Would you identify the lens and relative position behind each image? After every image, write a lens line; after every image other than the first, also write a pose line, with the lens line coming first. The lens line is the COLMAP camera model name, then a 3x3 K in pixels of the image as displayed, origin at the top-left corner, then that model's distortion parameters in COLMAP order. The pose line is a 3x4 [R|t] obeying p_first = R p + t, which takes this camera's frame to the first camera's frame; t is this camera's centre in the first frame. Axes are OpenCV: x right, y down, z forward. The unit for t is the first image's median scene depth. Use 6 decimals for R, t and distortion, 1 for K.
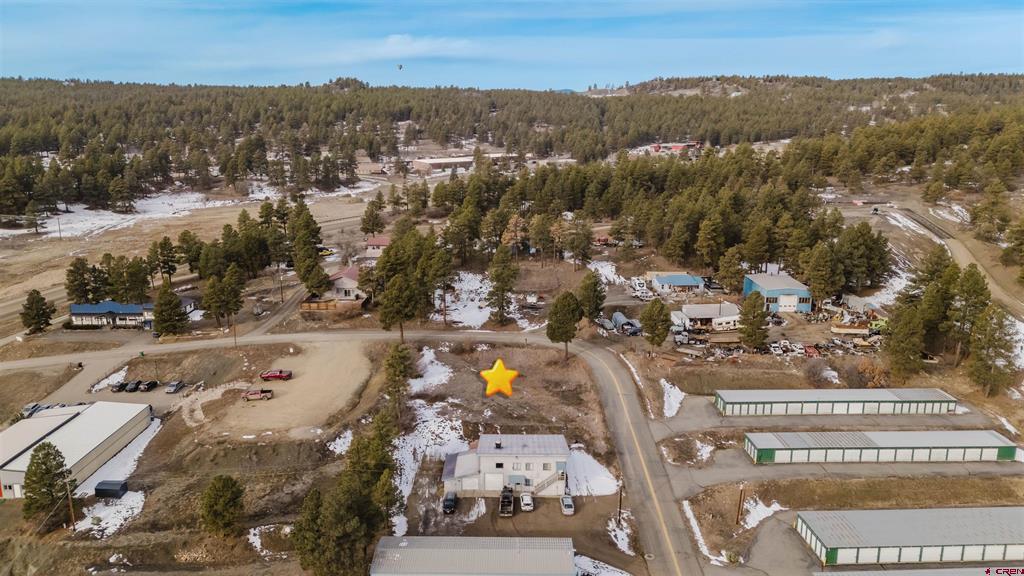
lens RADIAL K [[745.6, 0, 514.1], [0, 745.6, 285.6], [0, 0, 1]] dist [0.090214, -0.084994]
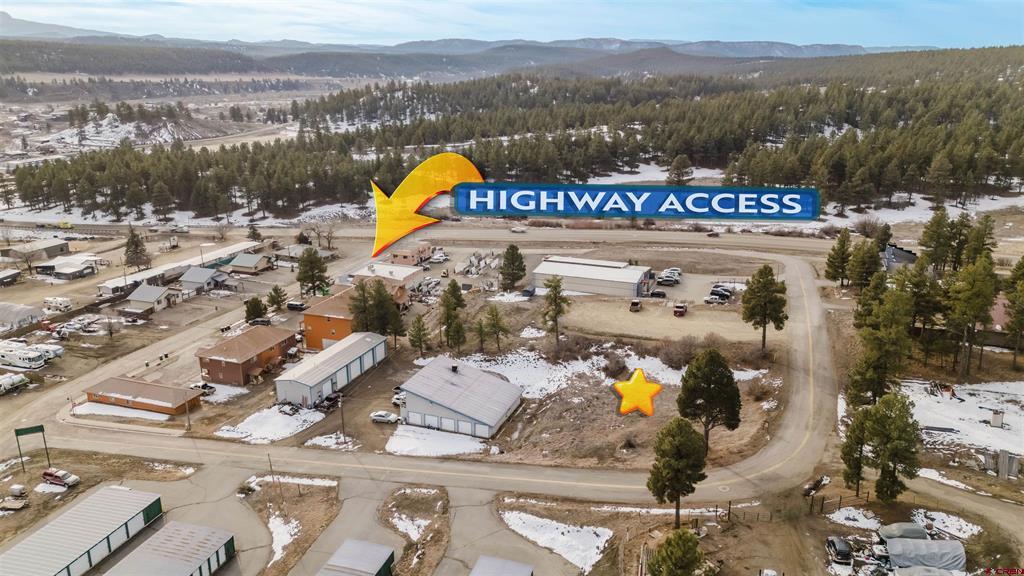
lens RADIAL K [[745.6, 0, 514.1], [0, 745.6, 285.6], [0, 0, 1]] dist [0.090214, -0.084994]
pose [[-0.354634, 0.269169, -0.895423, 0.687833], [-0.210237, 0.910188, 0.356873, -0.232960], [0.911063, 0.314810, -0.266194, 1.034769]]
